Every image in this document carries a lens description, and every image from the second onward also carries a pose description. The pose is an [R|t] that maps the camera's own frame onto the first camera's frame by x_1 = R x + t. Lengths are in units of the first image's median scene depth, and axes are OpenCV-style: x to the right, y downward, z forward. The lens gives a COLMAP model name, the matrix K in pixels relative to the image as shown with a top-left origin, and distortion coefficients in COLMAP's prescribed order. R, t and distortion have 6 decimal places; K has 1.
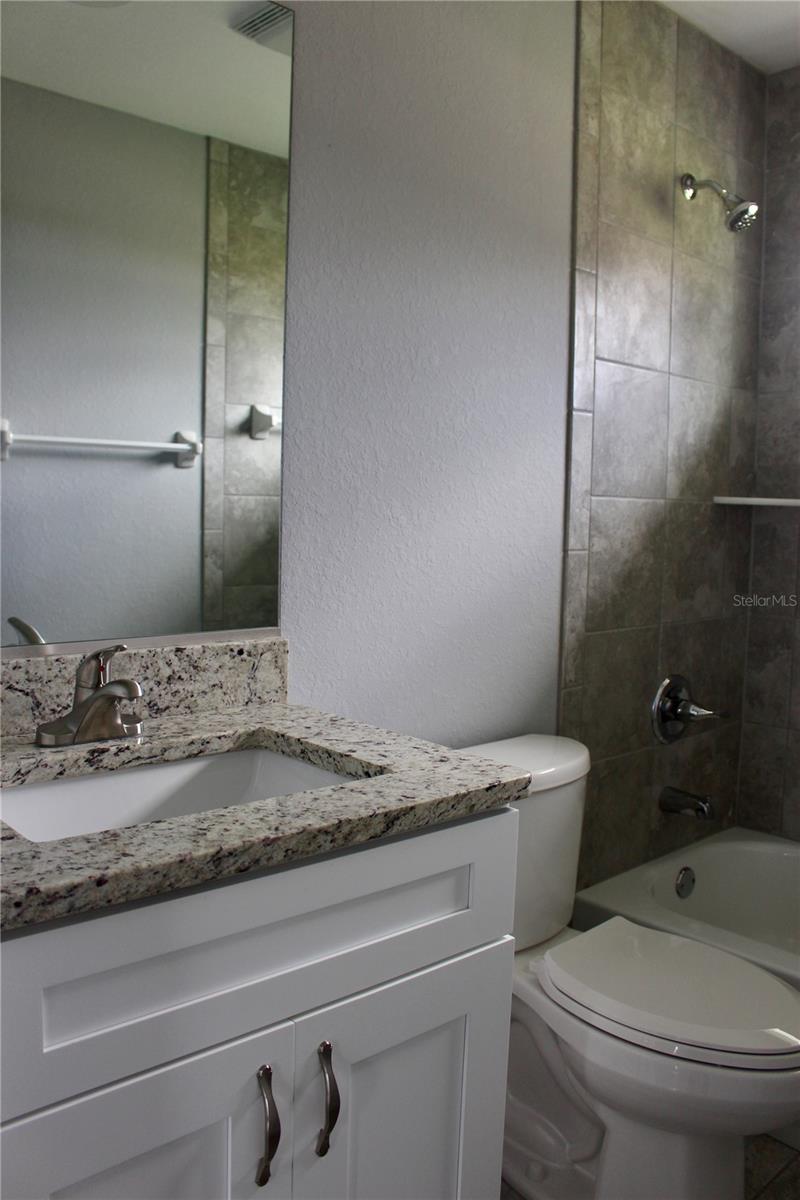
lens RADIAL K [[993.9, 0, 399.6], [0, 993.9, 589.5], [0, 0, 1]] dist [-0.153322, 0.123468]
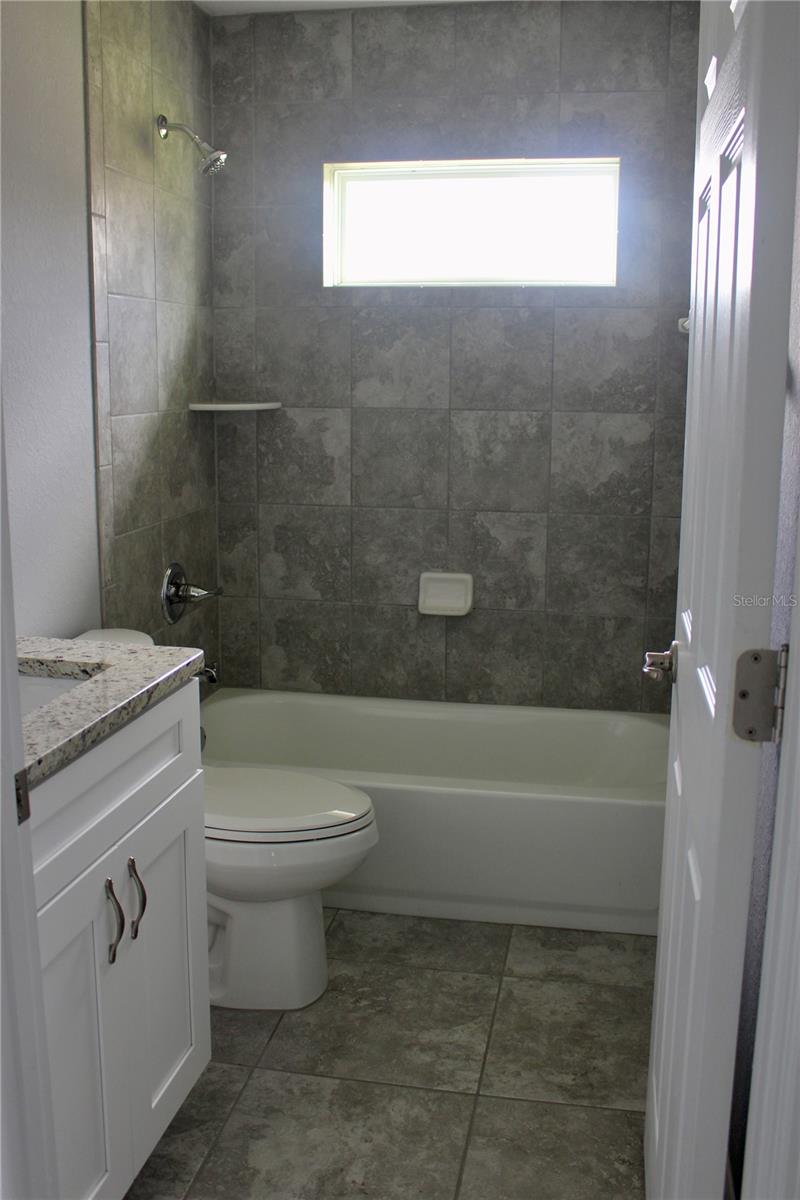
lens RADIAL K [[1121.8, 0, 390.5], [0, 1121.8, 602.6], [0, 0, 1]] dist [-0.088928, 0.000000]
pose [[0.808613, -0.137294, 0.572098, -0.286081], [0.060453, 0.986633, 0.151329, -0.053865], [-0.585227, -0.087782, 0.806104, -0.220770]]
